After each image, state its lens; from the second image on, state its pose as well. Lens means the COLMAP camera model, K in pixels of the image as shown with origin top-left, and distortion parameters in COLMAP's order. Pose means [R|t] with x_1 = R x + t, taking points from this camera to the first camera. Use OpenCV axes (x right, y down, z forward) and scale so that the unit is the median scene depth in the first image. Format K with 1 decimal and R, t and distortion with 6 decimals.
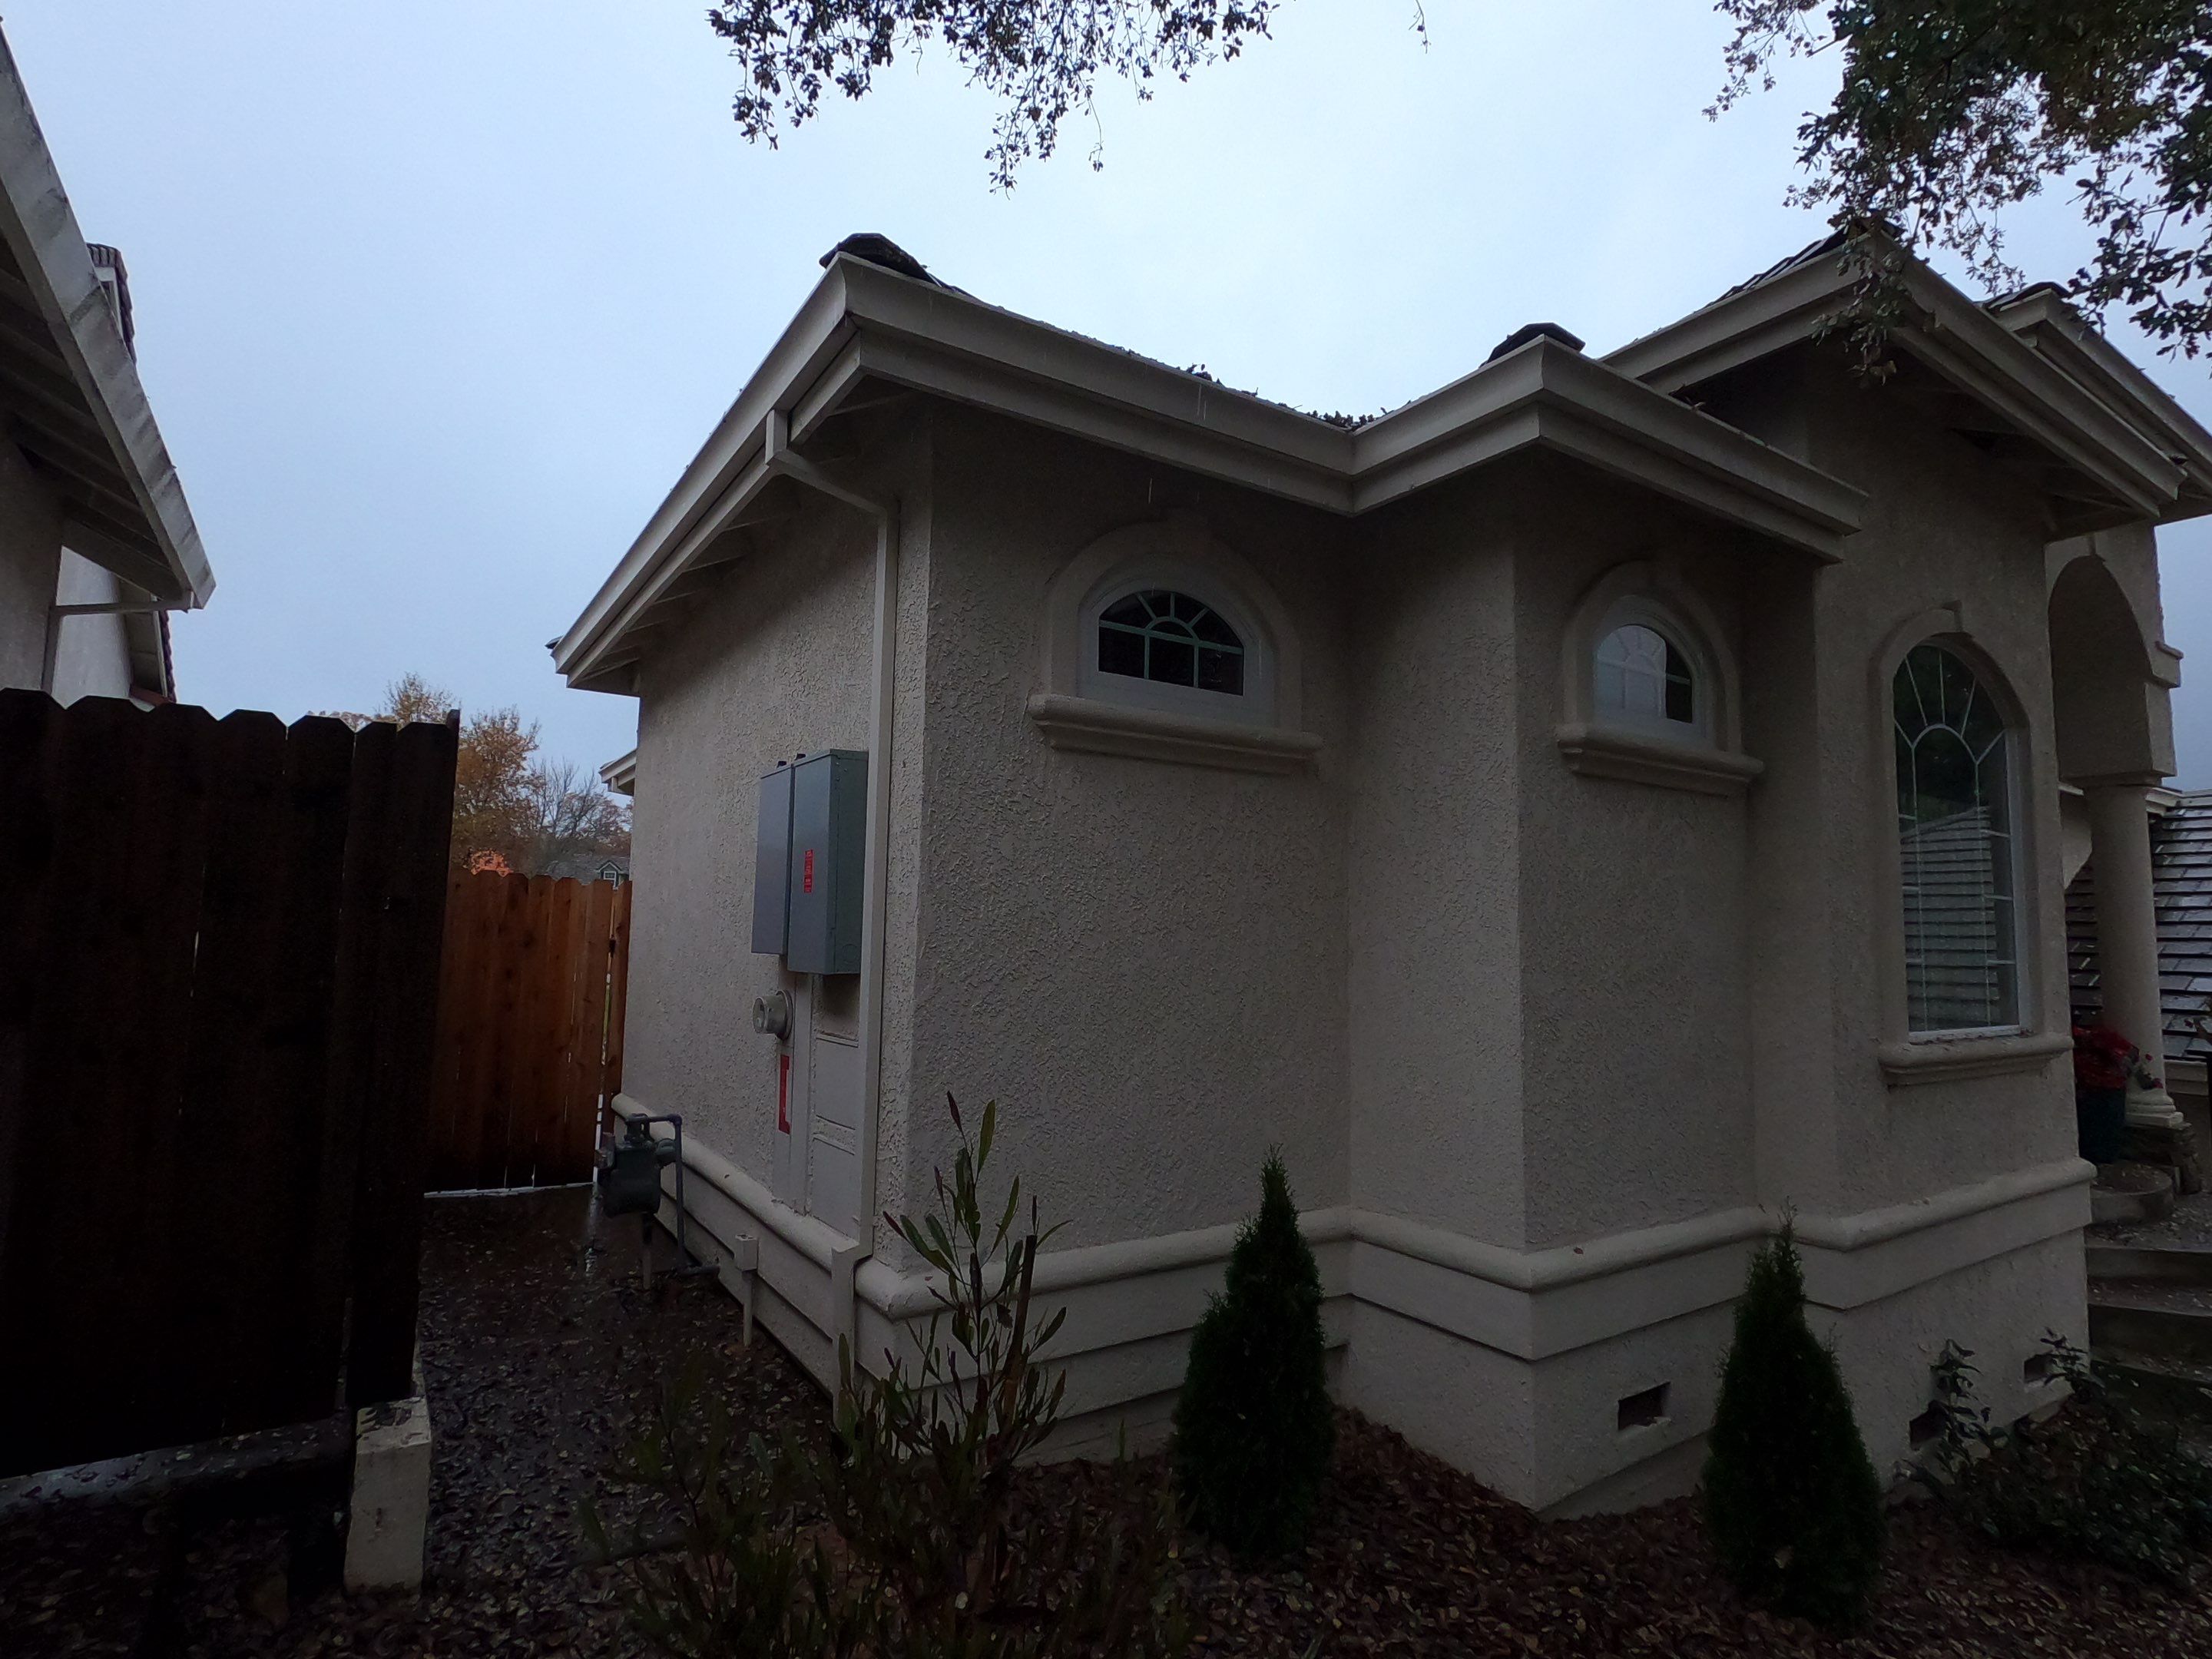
lens RADIAL K [[1128.6, 0, 1106.0], [0, 1128.6, 827.1], [0, 0, 1]] dist [0.004706, -0.000335]
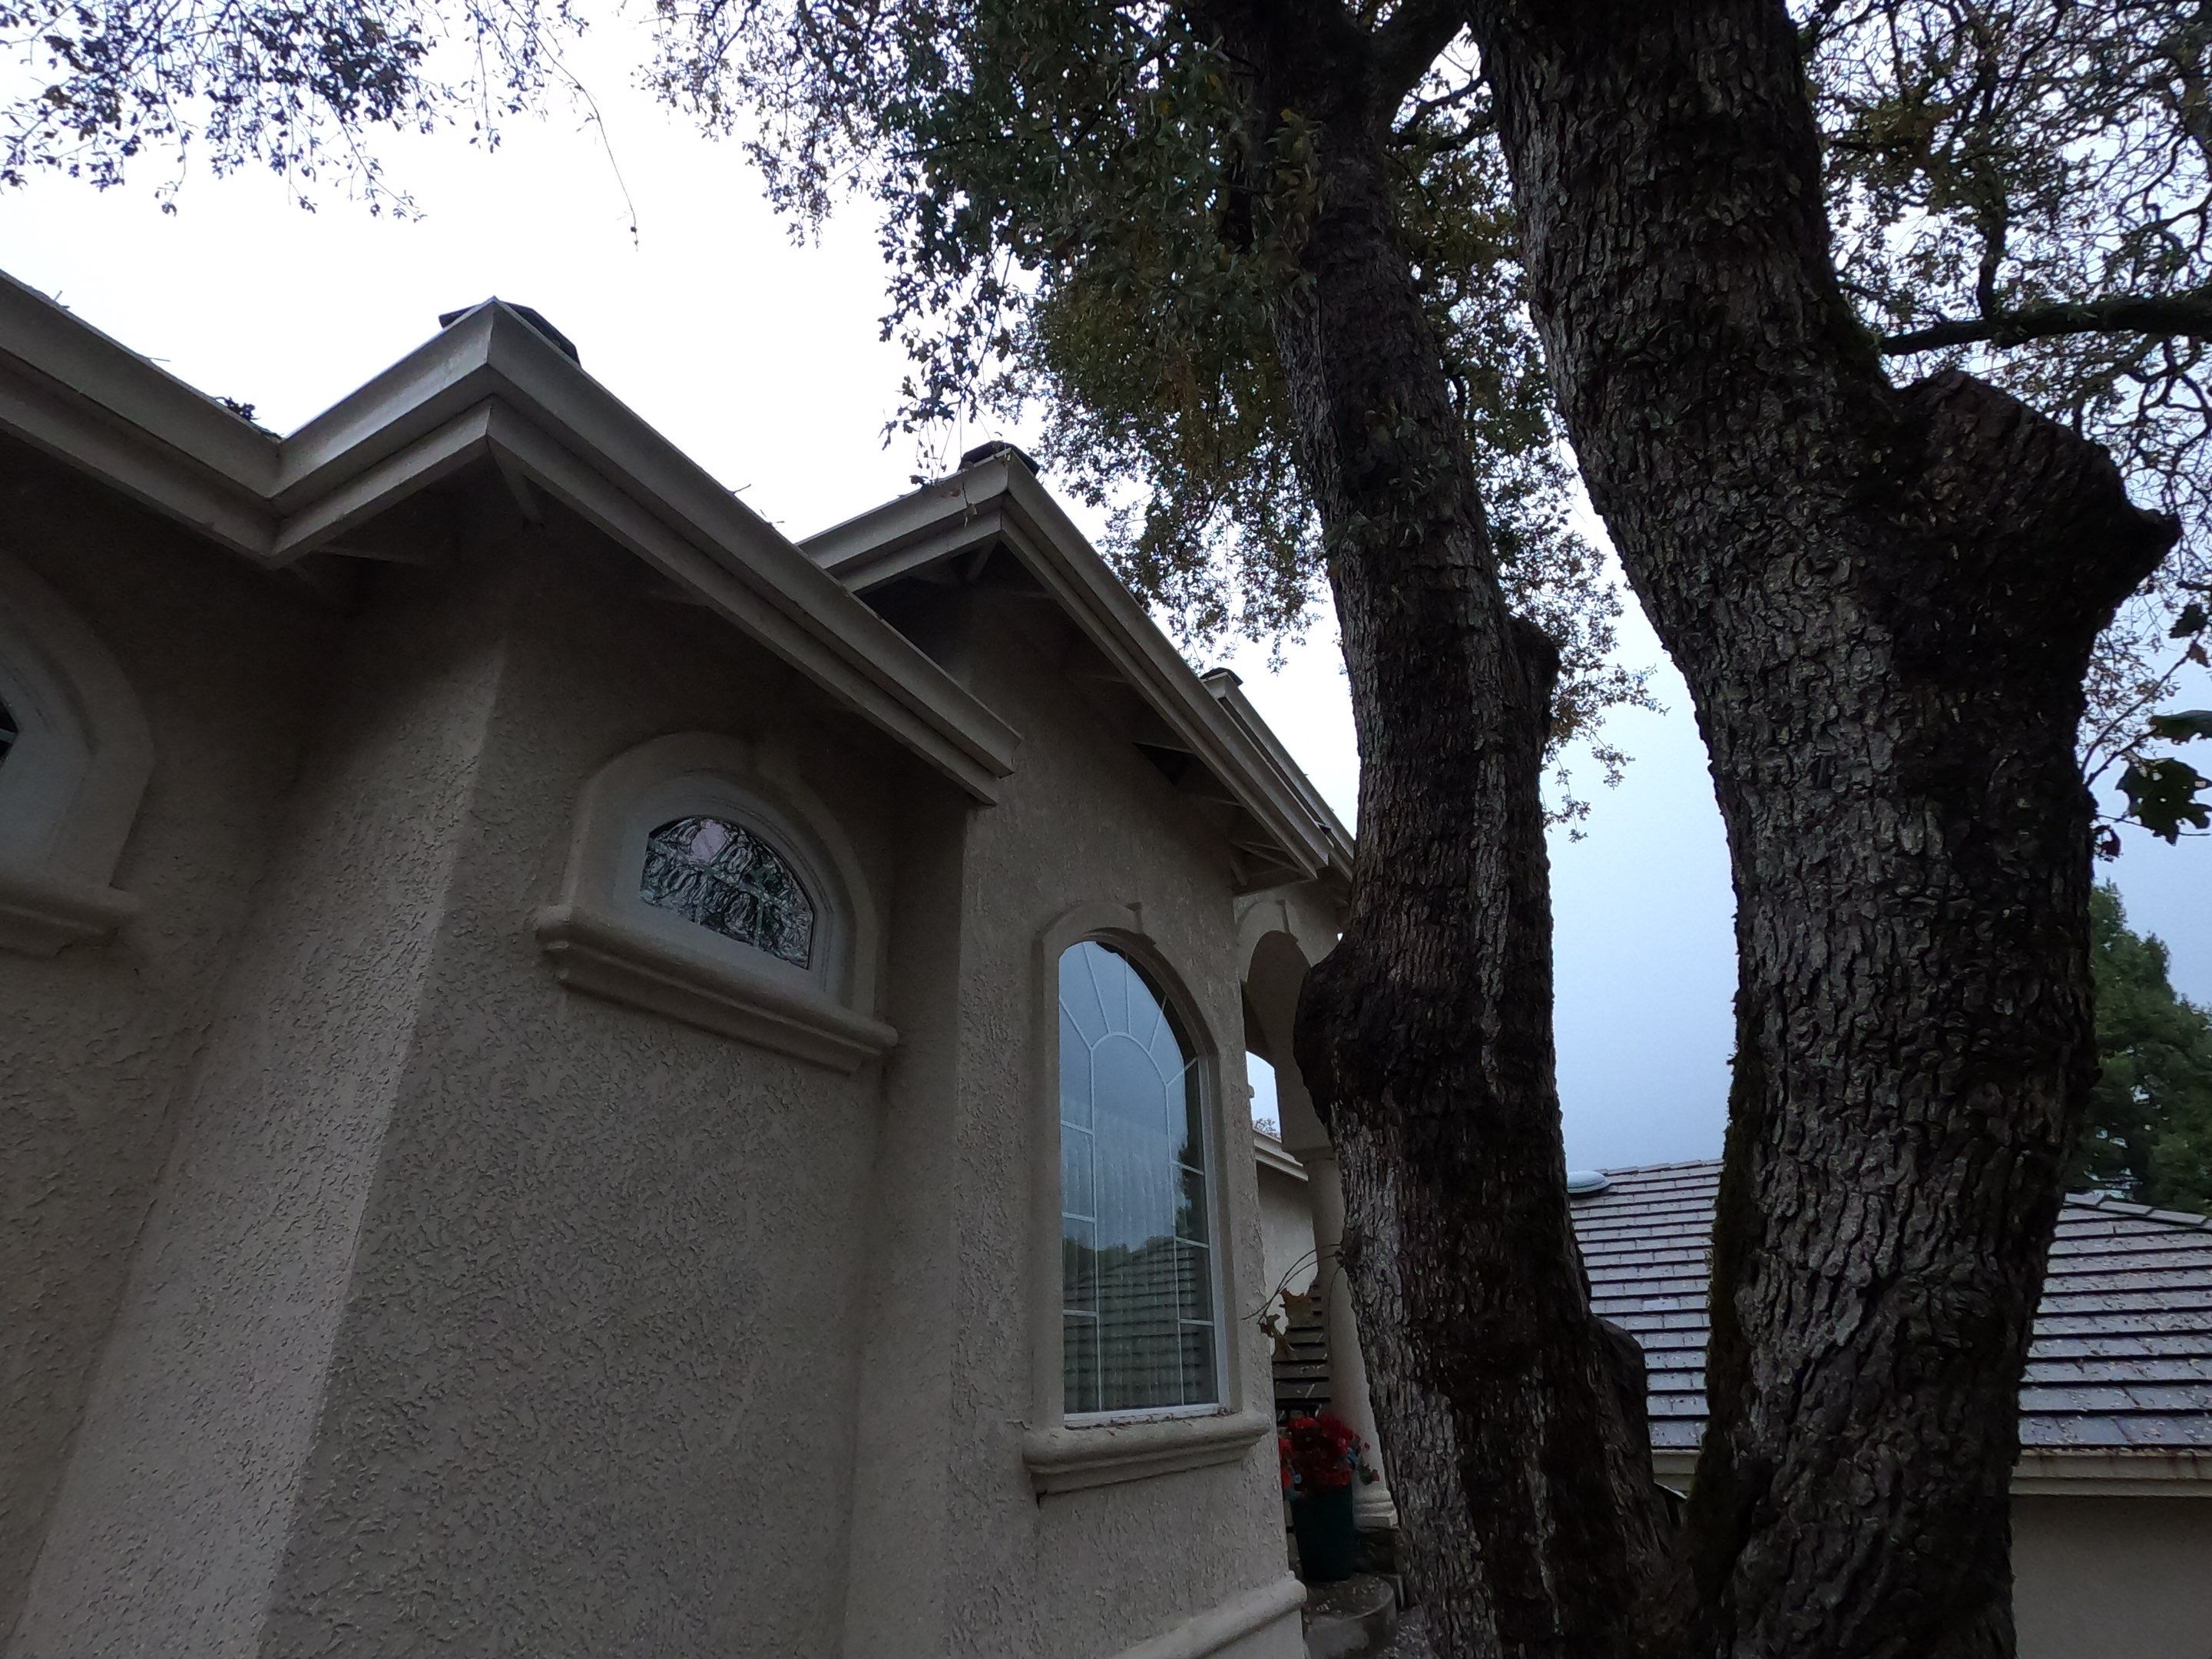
lens RADIAL K [[1128.6, 0, 1107.6], [0, 1128.6, 830.4], [0, 0, 1]] dist [0.004706, -0.000335]
pose [[0.876030, 0.170920, 0.450952, 0.338949], [-0.001094, 0.935789, -0.352558, 0.087244], [-0.482255, 0.308358, 0.819967, 0.256918]]
